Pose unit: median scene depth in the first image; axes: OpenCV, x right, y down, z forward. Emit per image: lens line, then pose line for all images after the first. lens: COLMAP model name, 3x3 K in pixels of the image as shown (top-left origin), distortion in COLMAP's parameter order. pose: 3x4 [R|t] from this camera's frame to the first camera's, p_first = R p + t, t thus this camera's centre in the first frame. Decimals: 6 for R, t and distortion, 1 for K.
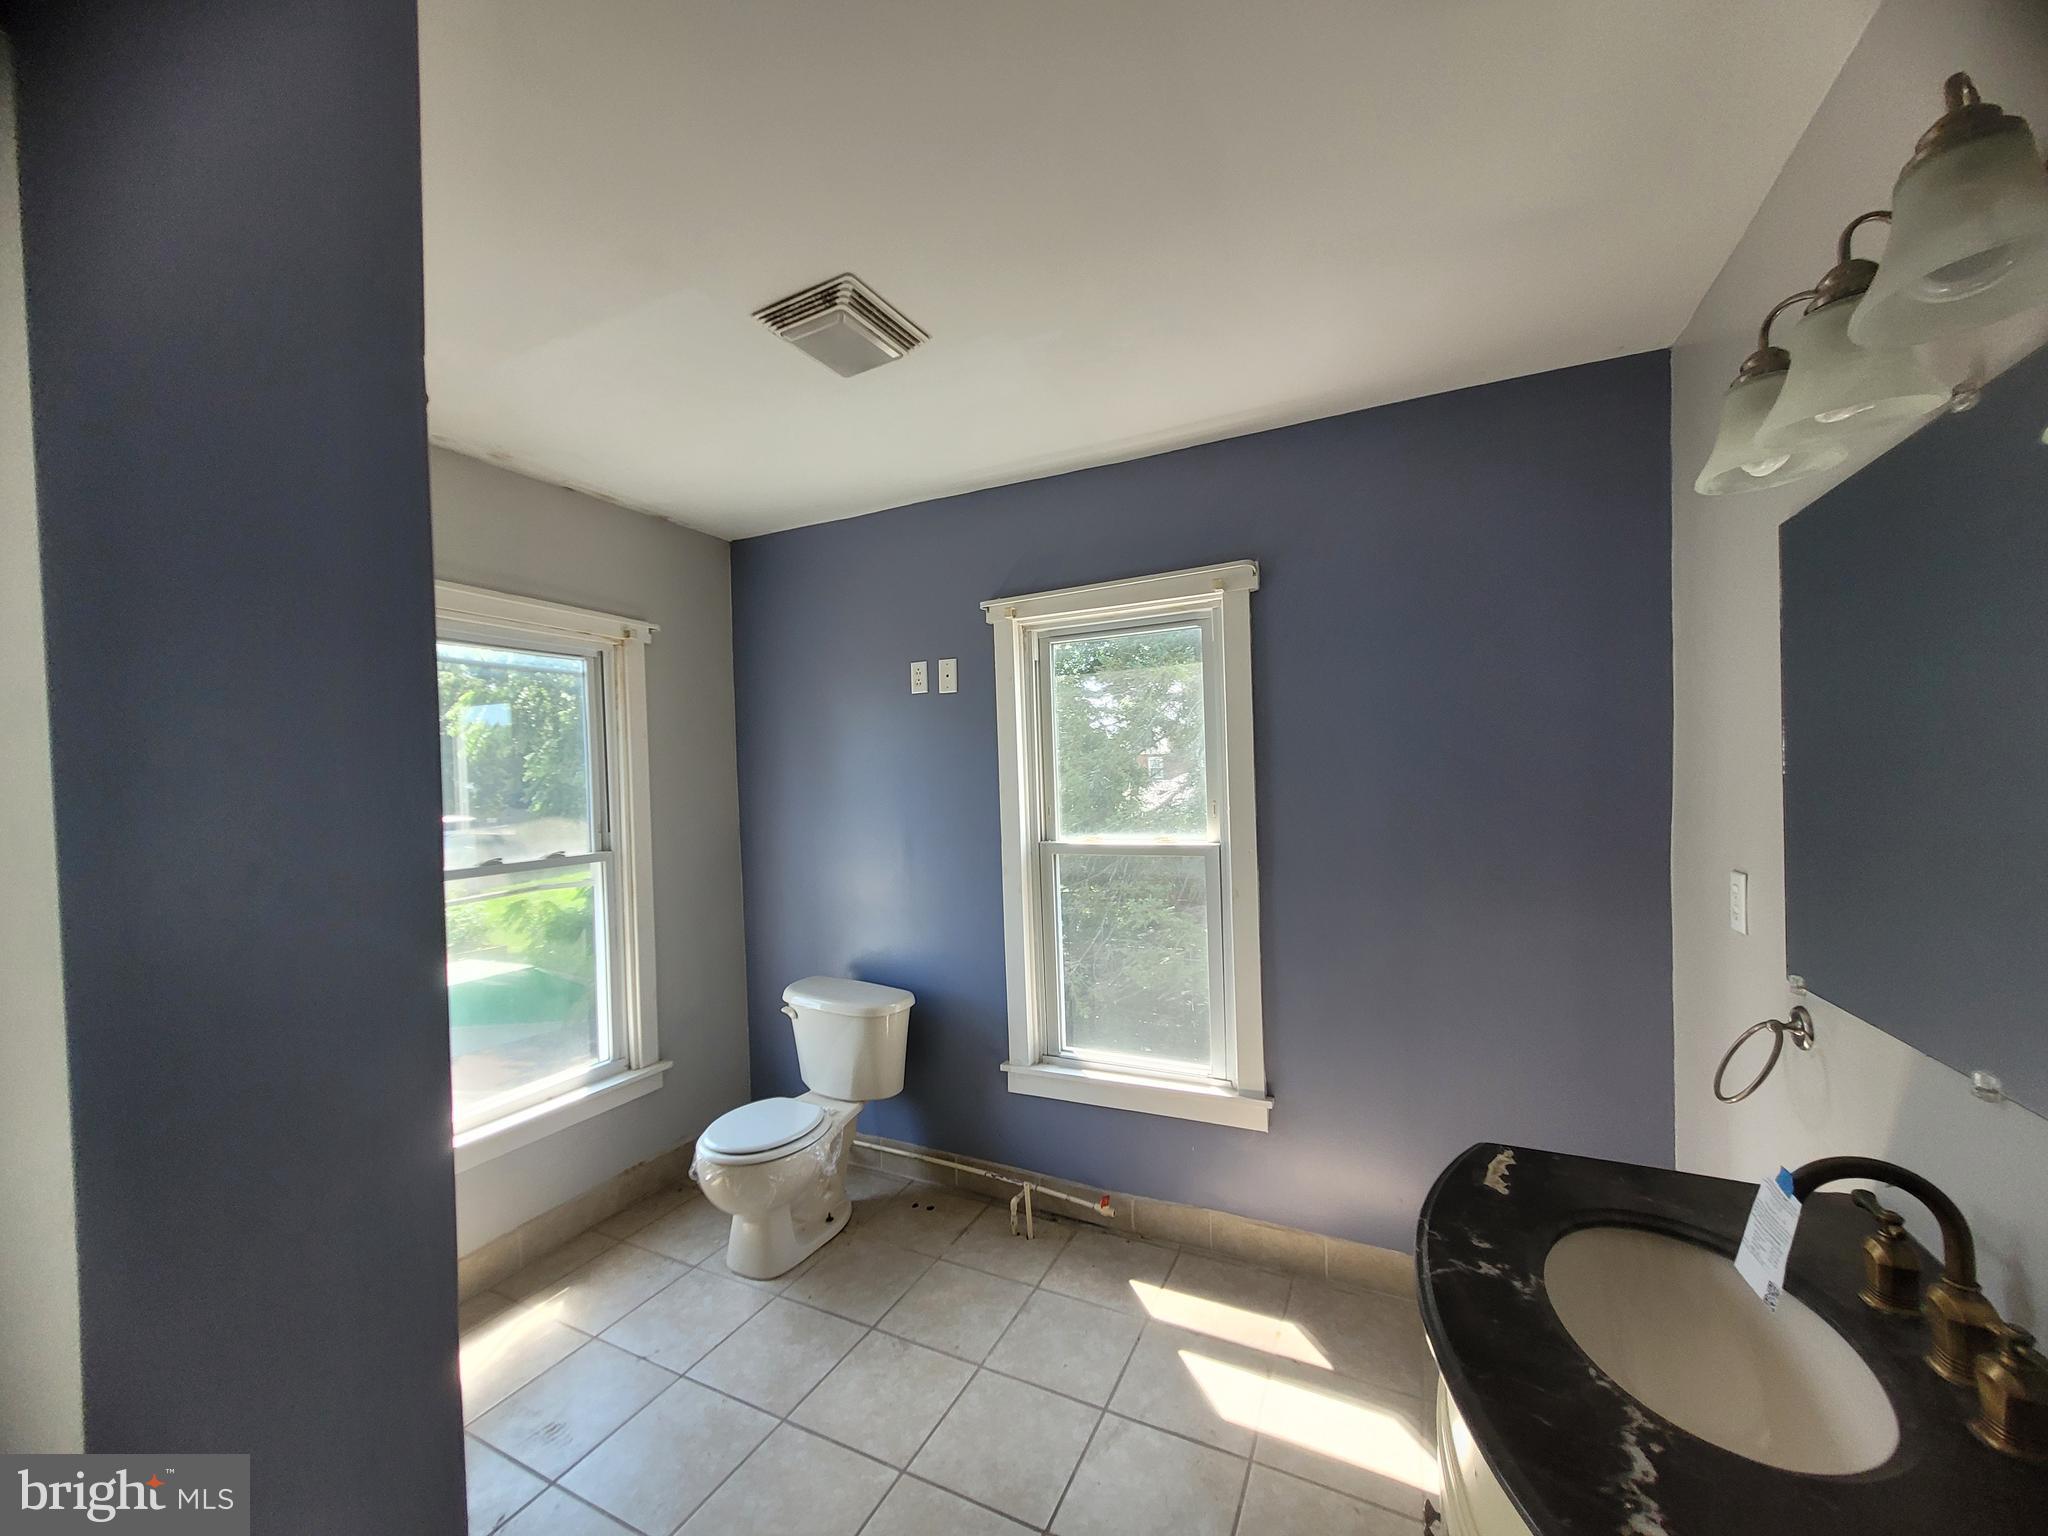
lens RADIAL K [[793.4, 0, 1026.4], [0, 793.4, 782.4], [0, 0, 1]] dist [0.009902, -0.003549]
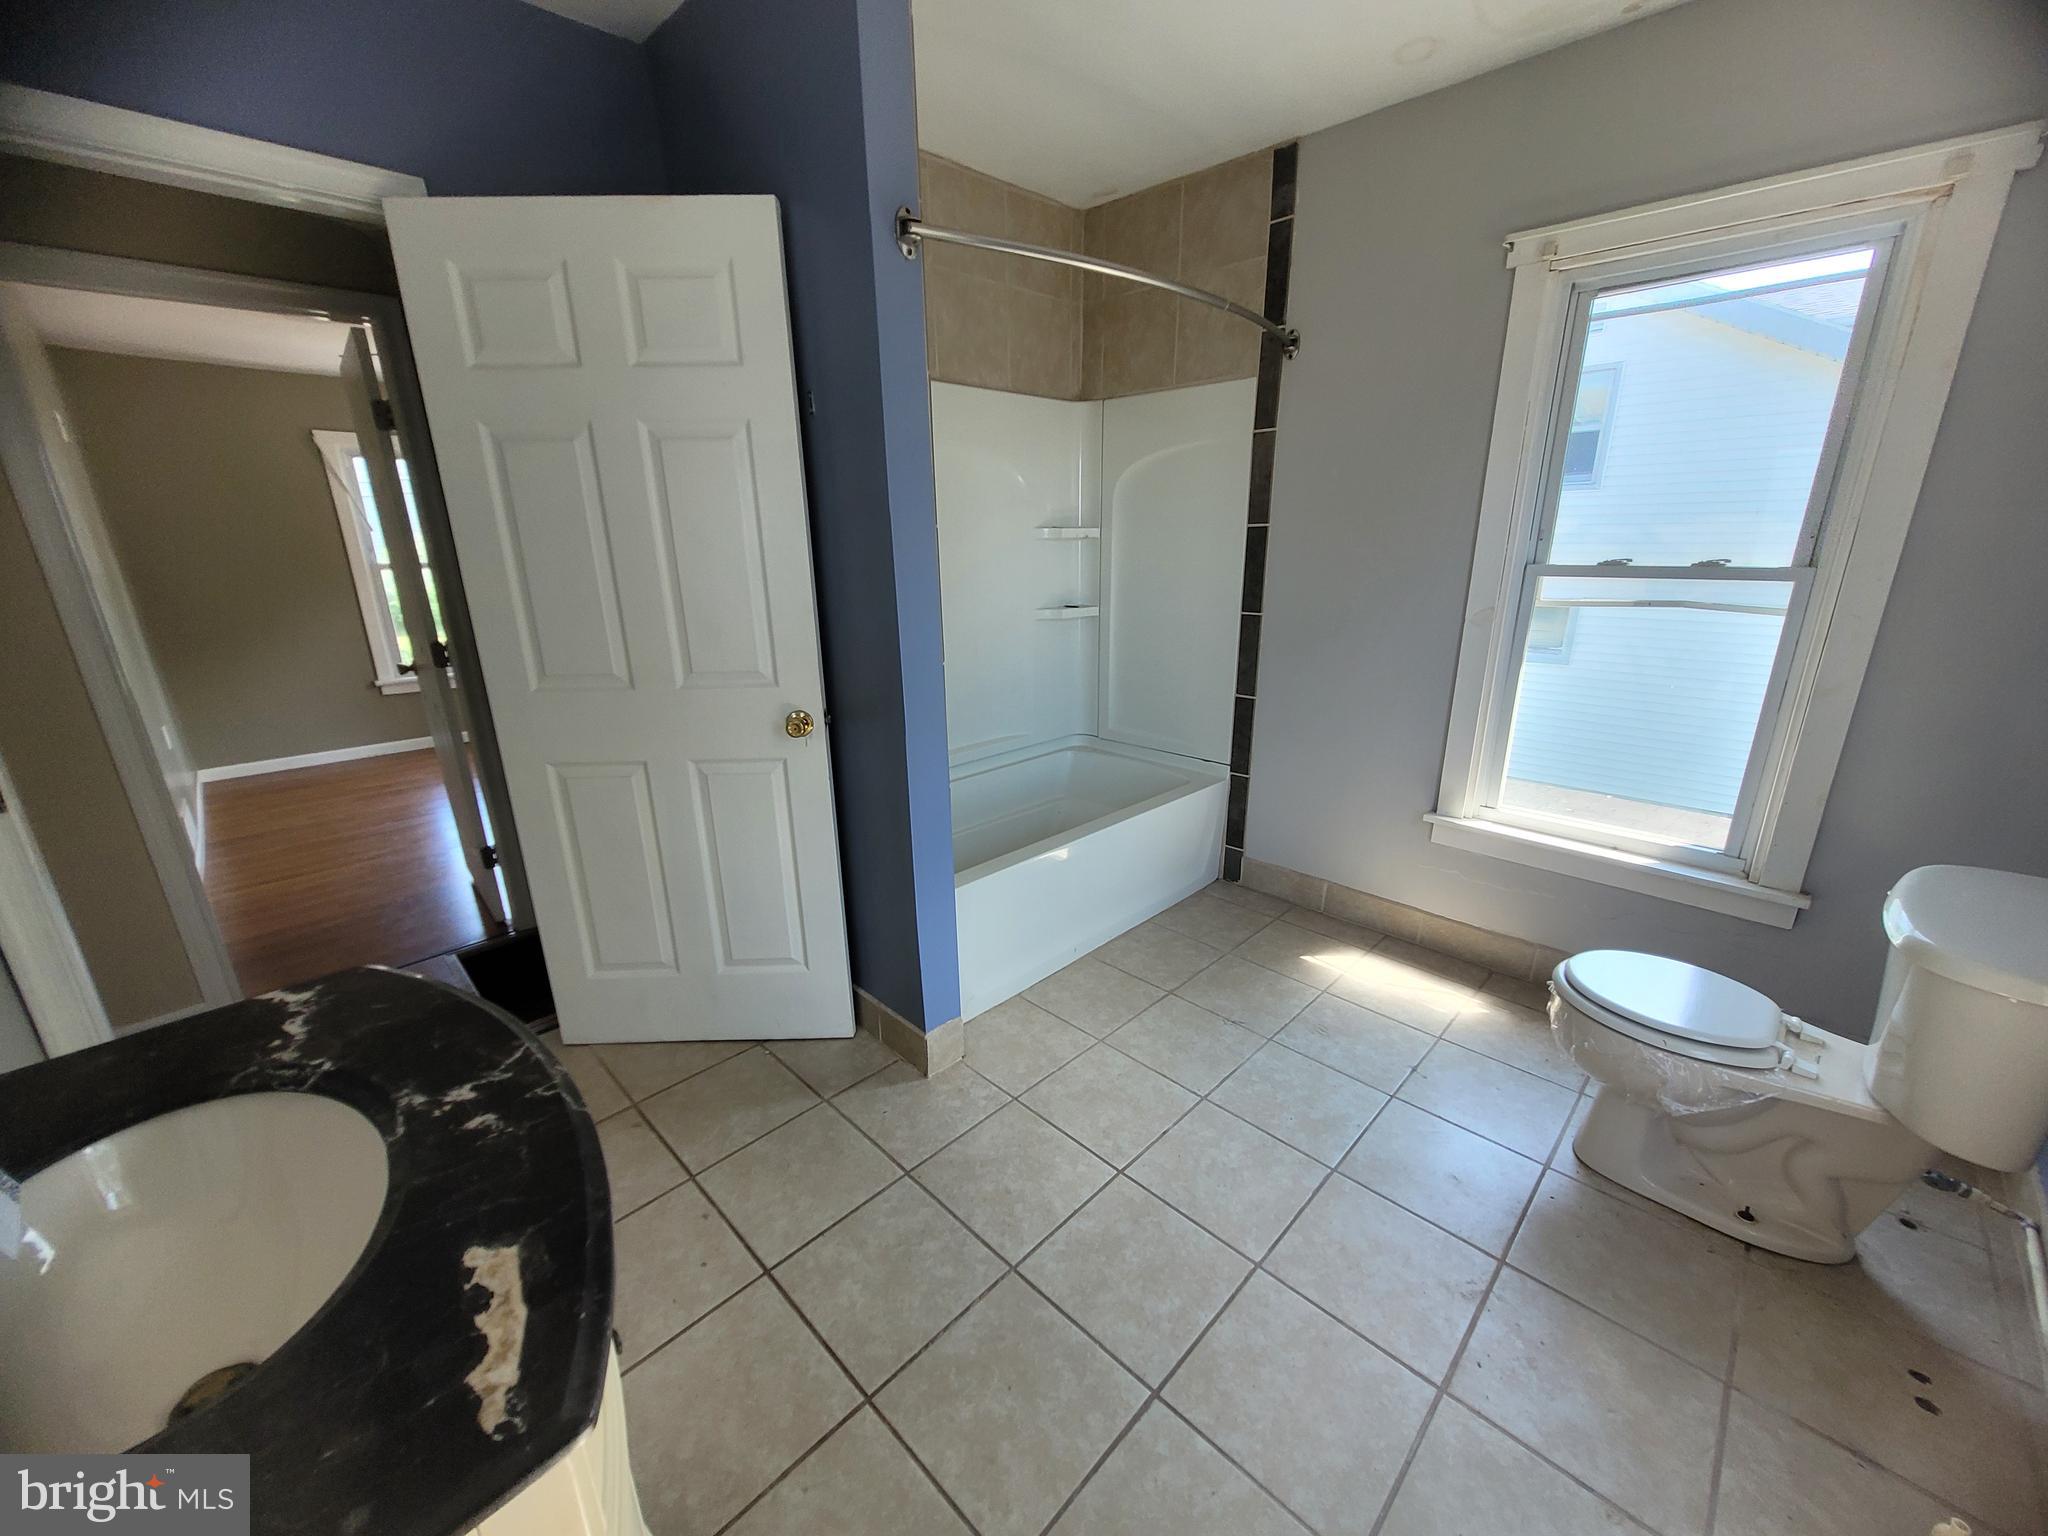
lens RADIAL K [[793.4, 0, 1026.4], [0, 793.4, 782.4], [0, 0, 1]] dist [0.009902, -0.003549]
pose [[-0.315335, 0.310789, -0.896646, 0.601052], [0.014754, 0.946343, 0.322826, 0.053943], [0.948866, 0.088569, -0.303000, 1.032855]]
